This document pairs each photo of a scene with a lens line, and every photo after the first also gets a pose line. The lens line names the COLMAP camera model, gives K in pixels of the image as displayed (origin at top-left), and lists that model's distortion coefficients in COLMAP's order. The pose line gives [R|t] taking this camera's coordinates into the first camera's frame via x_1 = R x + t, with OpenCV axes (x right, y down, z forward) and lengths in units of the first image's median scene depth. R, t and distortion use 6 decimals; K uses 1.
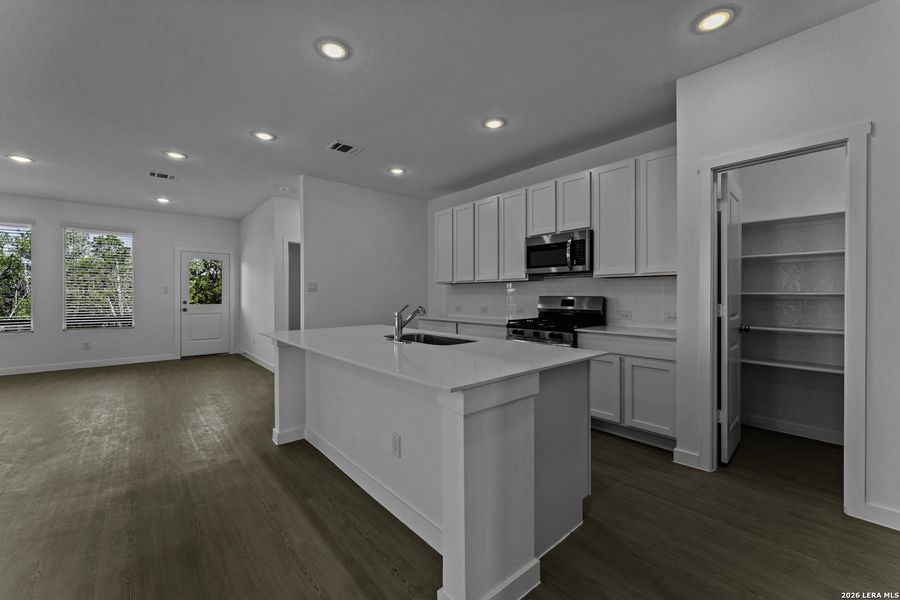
lens RADIAL K [[369.8, 0, 451.9], [0, 369.8, 295.0], [0, 0, 1]] dist [0.000443, 0.000038]
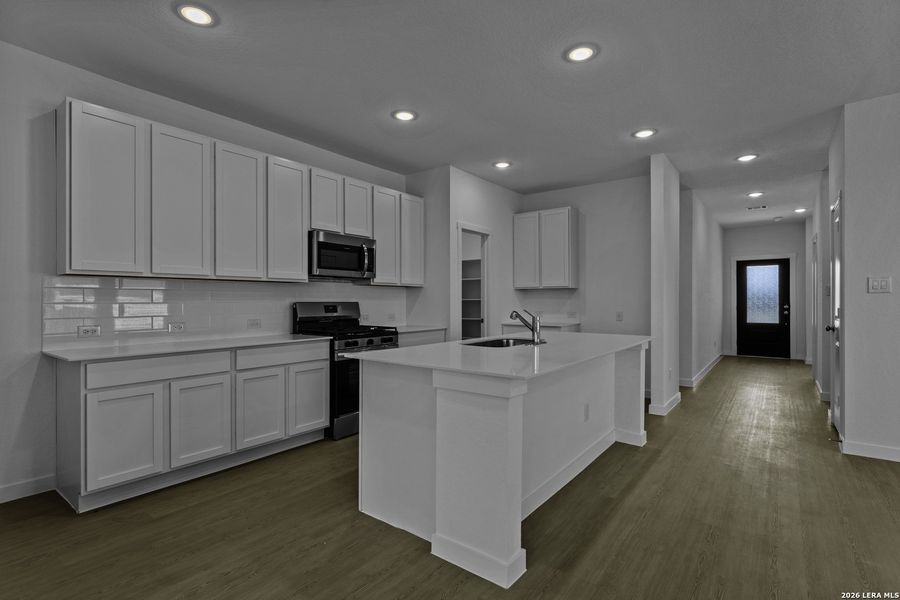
lens RADIAL K [[436.5, 0, 447.9], [0, 436.5, 301.6], [0, 0, 1]] dist [0.001487, 0.000157]
pose [[-0.213885, -0.002019, 0.976857, -0.881029], [0.002076, 0.999995, 0.002521, 0.000073], [-0.976857, 0.002567, -0.213880, 1.016727]]
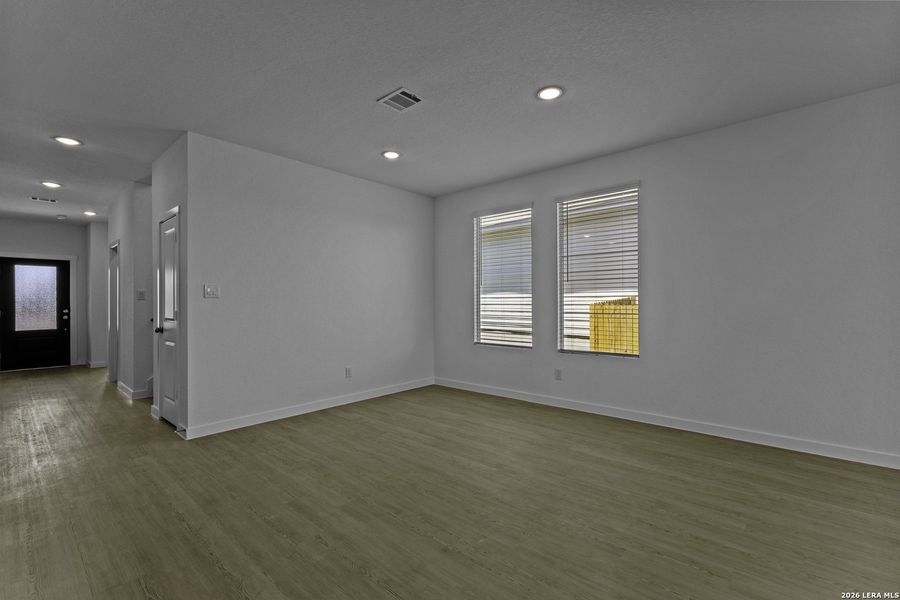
lens RADIAL K [[398.9, 0, 450.0], [0, 398.9, 300.0], [0, 0, 1]] dist [-0.000141, -0.000132]
pose [[-0.989705, 0.003241, -0.143085, -0.645699], [0.004156, 0.999973, -0.006097, 0.000957], [0.143061, -0.006629, -0.989692, 1.031887]]
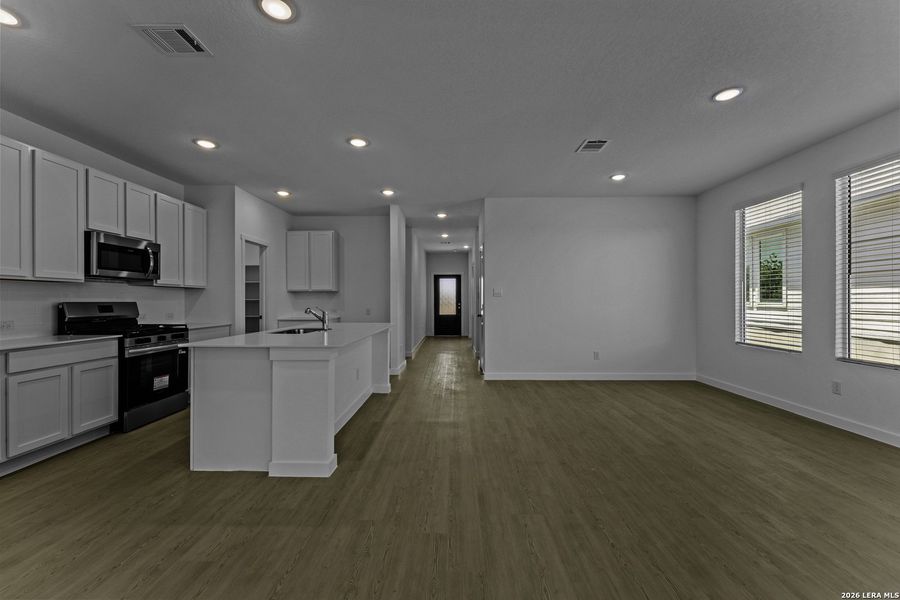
lens RADIAL K [[367.7, 0, 450.6], [0, 367.7, 304.3], [0, 0, 1]] dist [0.000597, 0.000156]
pose [[-0.753888, -0.006585, 0.656969, -1.031638], [0.001905, 0.999924, 0.012209, -0.000582], [-0.657000, 0.010456, -0.753818, 1.212915]]
